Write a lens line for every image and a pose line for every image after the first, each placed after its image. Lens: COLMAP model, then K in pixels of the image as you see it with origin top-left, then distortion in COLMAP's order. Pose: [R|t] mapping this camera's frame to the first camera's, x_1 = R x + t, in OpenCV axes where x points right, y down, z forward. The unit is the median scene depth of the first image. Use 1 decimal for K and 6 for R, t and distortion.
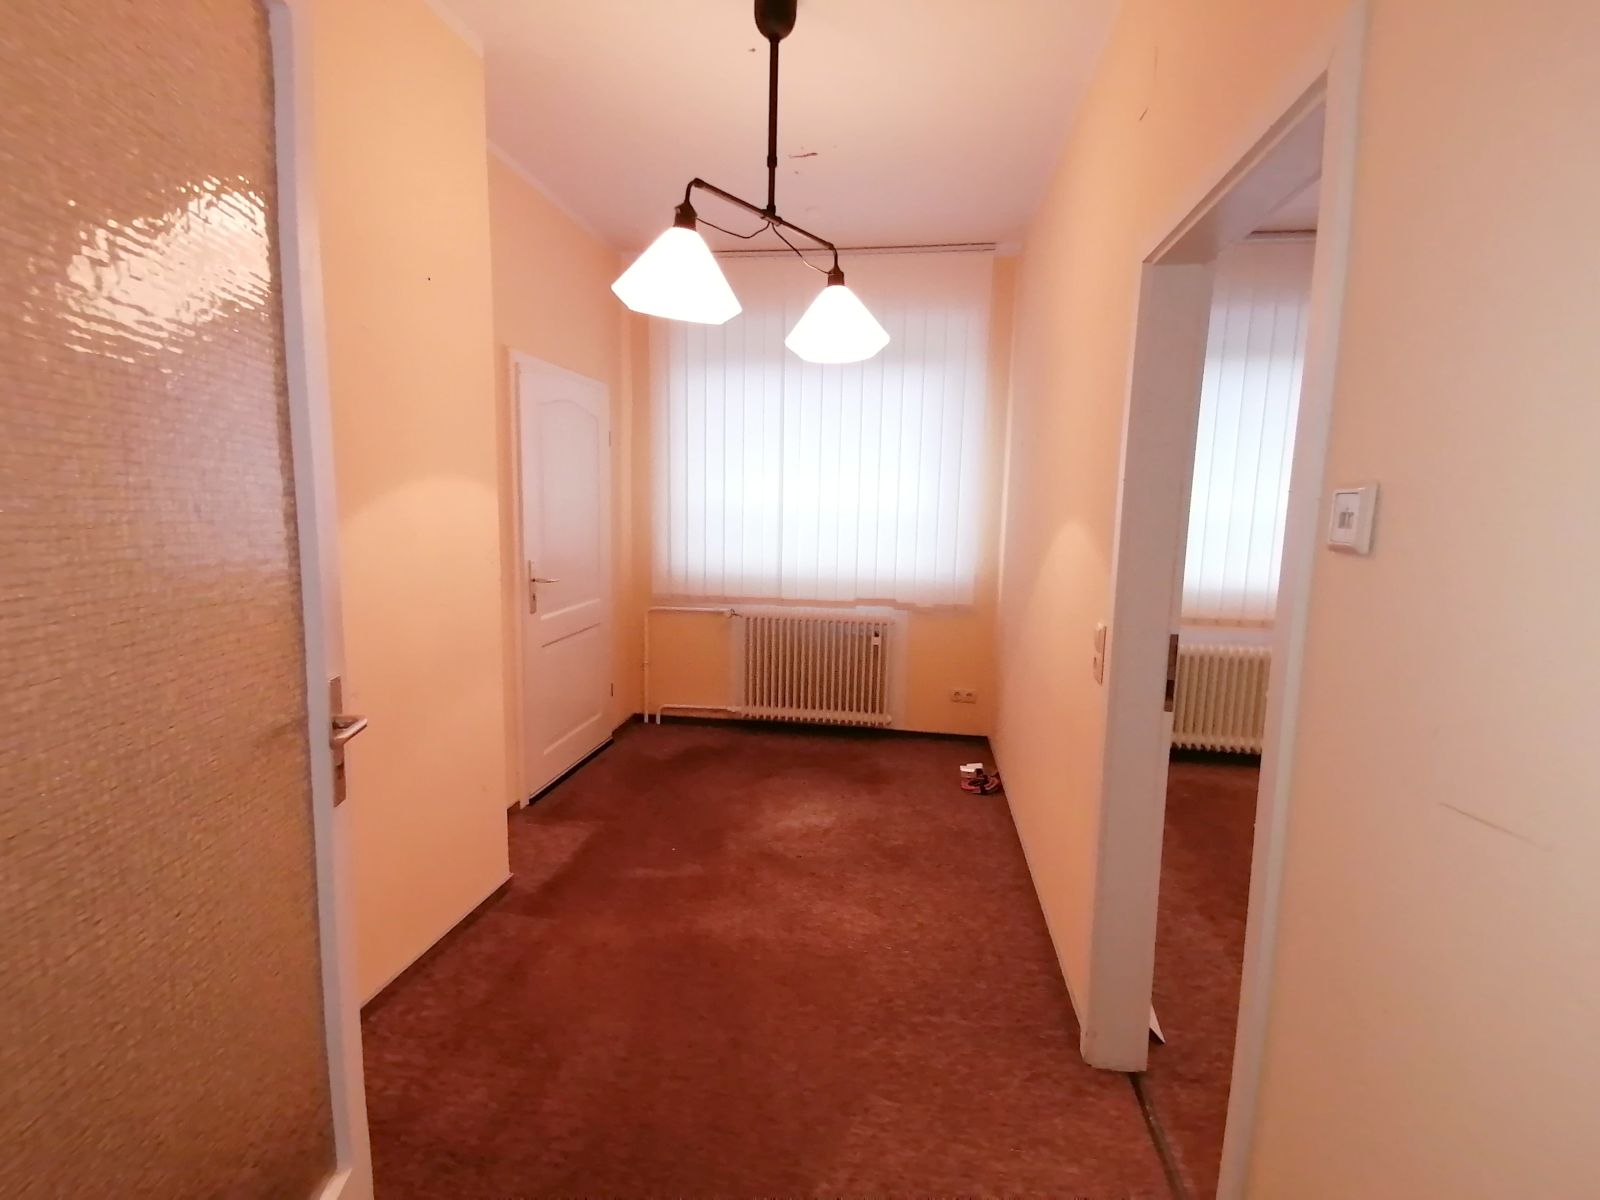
lens RADIAL K [[782.1, 0, 799.2], [0, 782.1, 594.5], [0, 0, 1]] dist [0.029367, -0.001696]
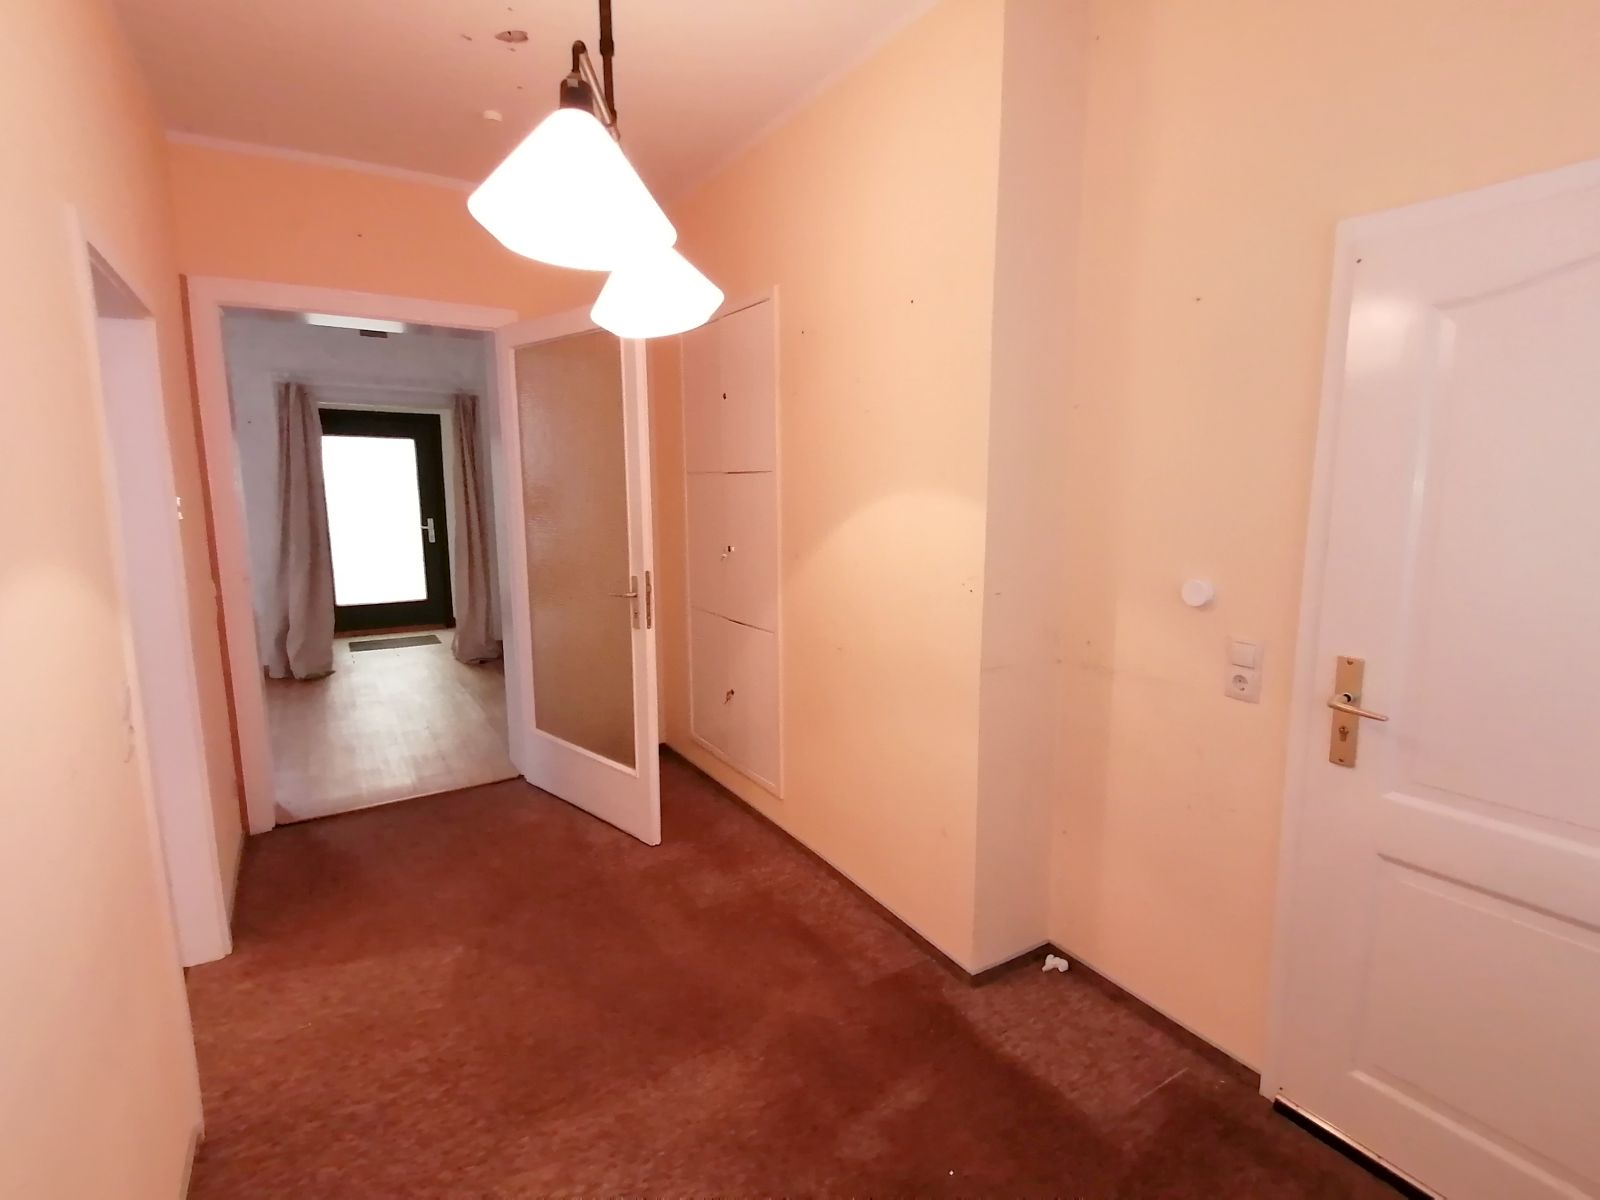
lens RADIAL K [[782.1, 0, 799.2], [0, 782.1, 594.5], [0, 0, 1]] dist [0.029367, -0.001696]
pose [[-0.761398, 0.078628, -0.643498, 0.276484], [-0.089245, 0.970454, 0.224174, -0.200284], [0.642112, 0.228114, -0.731885, 1.441653]]
